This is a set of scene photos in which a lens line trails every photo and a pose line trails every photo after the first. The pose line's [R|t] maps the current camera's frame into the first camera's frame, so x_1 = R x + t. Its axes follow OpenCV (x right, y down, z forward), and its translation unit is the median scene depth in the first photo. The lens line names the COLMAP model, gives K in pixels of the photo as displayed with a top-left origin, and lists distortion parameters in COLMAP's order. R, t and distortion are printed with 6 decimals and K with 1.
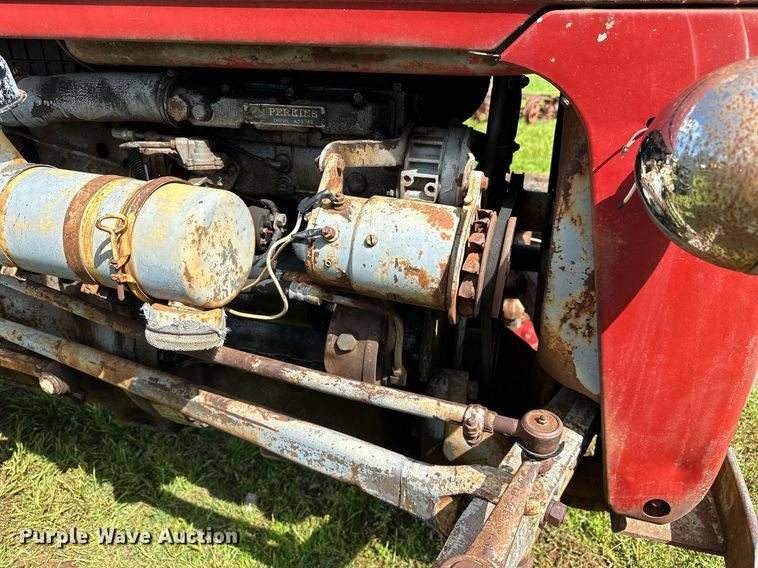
lens RADIAL K [[513.1, 0, 379.0], [0, 513.1, 284.0], [0, 0, 1]] dist [0.060885, -0.085189]
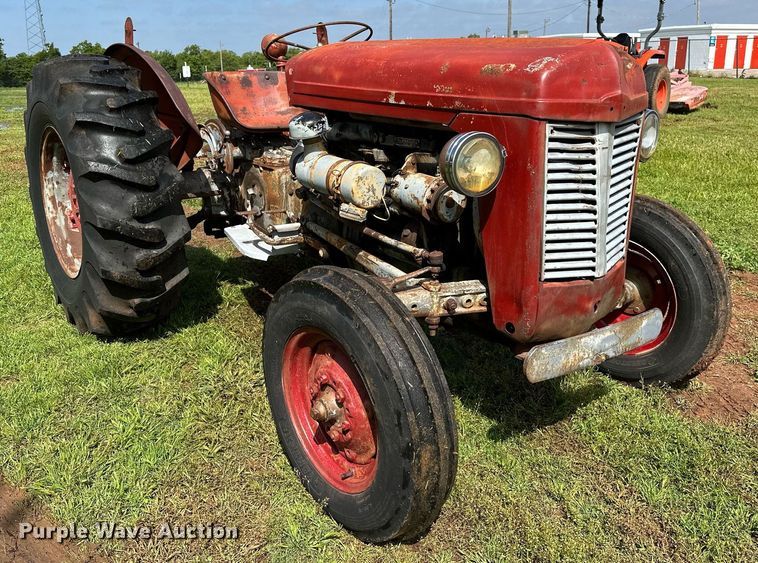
lens RADIAL K [[726.3, 0, 379.5], [0, 726.3, 250.3], [0, 0, 1]] dist [0.199224, -0.444864]
pose [[0.788993, 0.143618, -0.597381, 1.971425], [-0.239194, 0.967388, -0.083344, 0.532025], [0.565930, 0.208648, 0.797615, -1.868570]]
